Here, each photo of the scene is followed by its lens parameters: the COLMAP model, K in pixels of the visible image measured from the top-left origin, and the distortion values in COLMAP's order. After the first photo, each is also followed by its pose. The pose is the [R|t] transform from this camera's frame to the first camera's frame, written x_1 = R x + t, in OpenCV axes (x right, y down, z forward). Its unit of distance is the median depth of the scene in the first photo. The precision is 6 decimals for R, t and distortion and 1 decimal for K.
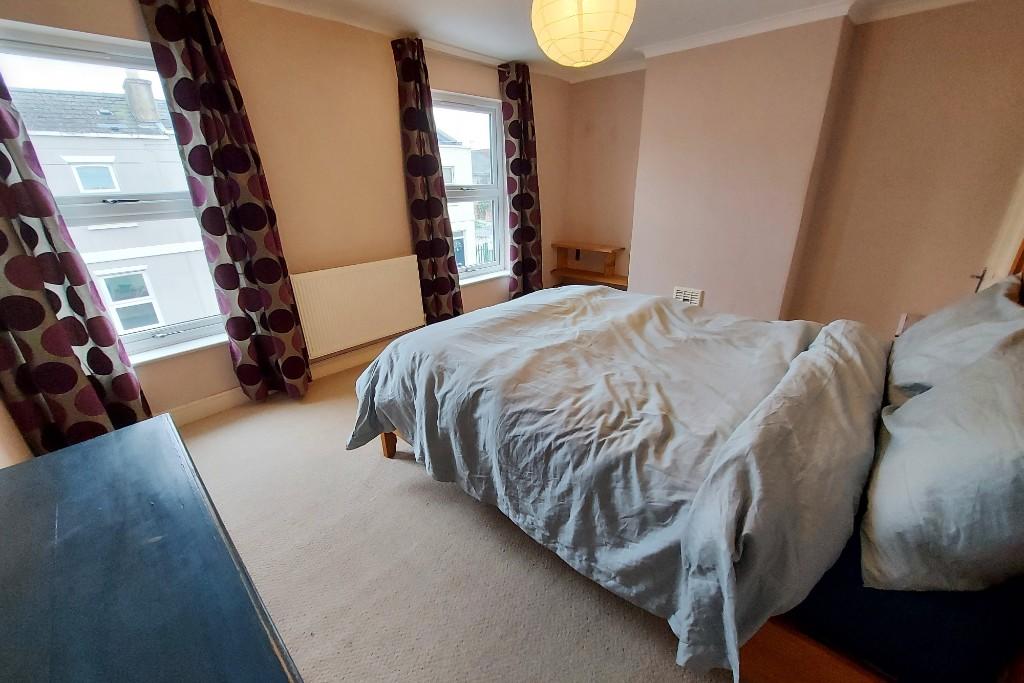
lens RADIAL K [[409.7, 0, 504.9], [0, 409.7, 348.6], [0, 0, 1]] dist [-0.016471, -0.000033]
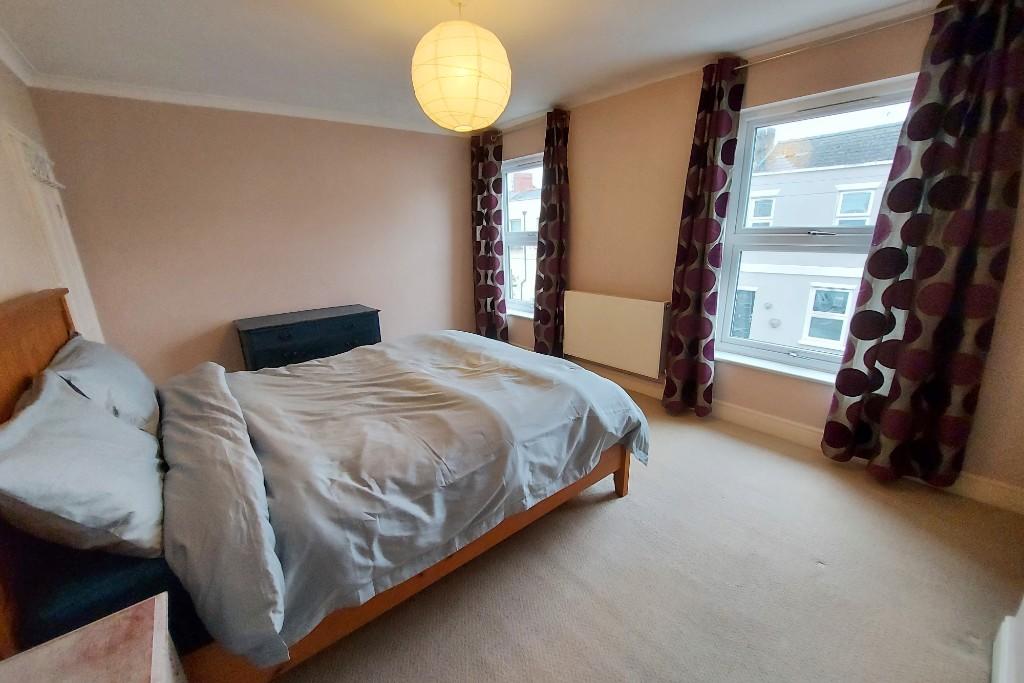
lens RADIAL K [[456.9, 0, 511.6], [0, 456.9, 358.4], [0, 0, 1]] dist [-0.023136, -0.000116]
pose [[-0.103549, 0.321289, -0.941303, 0.377474], [-0.387163, 0.858728, 0.335694, -0.165133], [0.916178, 0.399198, 0.035470, 0.346701]]
